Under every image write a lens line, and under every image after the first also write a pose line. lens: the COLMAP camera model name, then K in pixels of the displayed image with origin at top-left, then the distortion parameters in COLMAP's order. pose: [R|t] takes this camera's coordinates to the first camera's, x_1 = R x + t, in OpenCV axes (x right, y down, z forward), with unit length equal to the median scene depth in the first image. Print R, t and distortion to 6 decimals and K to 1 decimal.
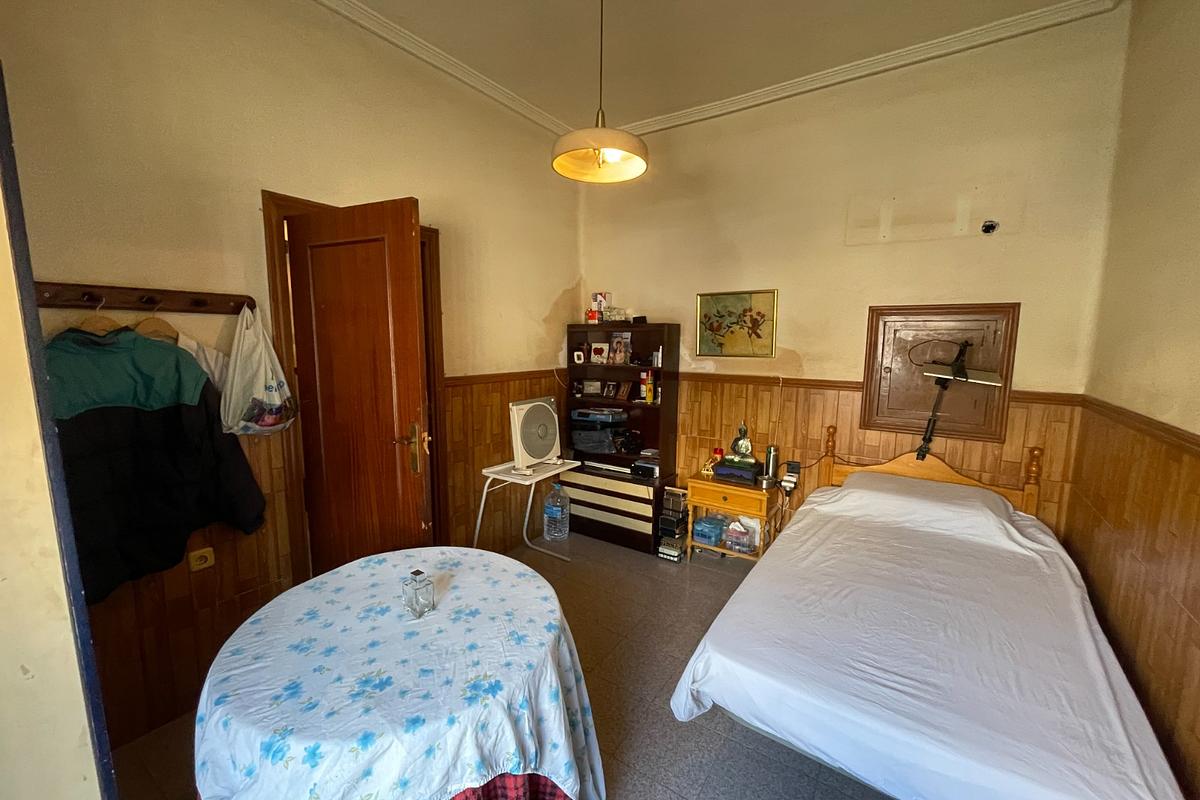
lens RADIAL K [[486.9, 0, 604.9], [0, 486.9, 399.2], [0, 0, 1]] dist [0.003812, -0.000992]
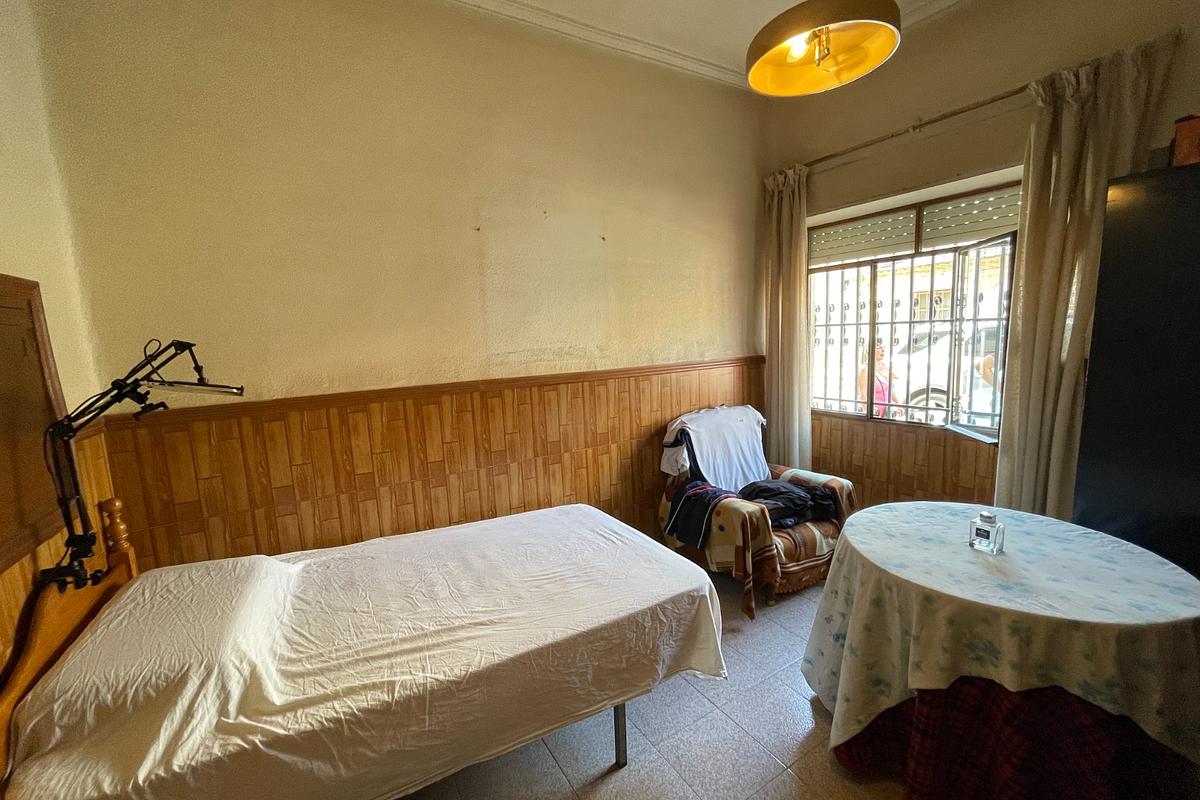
lens RADIAL K [[486.9, 0, 596.5], [0, 486.9, 398.9], [0, 0, 1]] dist [0.003812, -0.000992]
pose [[-0.900161, -0.026078, 0.434777, -0.025219], [0.091932, 0.964343, 0.248177, -0.121981], [-0.425746, 0.263369, -0.865666, 1.067682]]
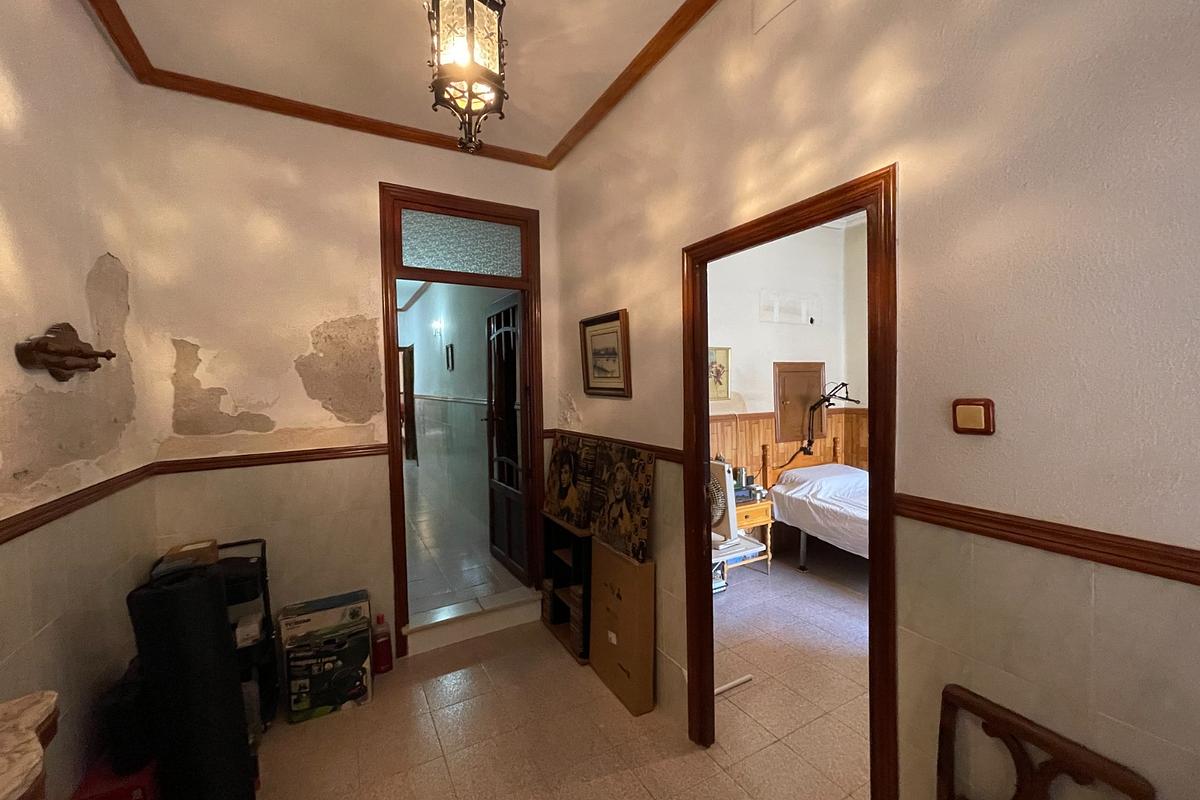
lens RADIAL K [[486.9, 0, 598.3], [0, 486.9, 399.1], [0, 0, 1]] dist [0.003812, -0.000992]
pose [[0.470496, -0.045656, 0.881220, -1.039217], [0.139234, 0.989991, -0.023048, -0.114814], [-0.871348, 0.133539, 0.472144, 0.756299]]
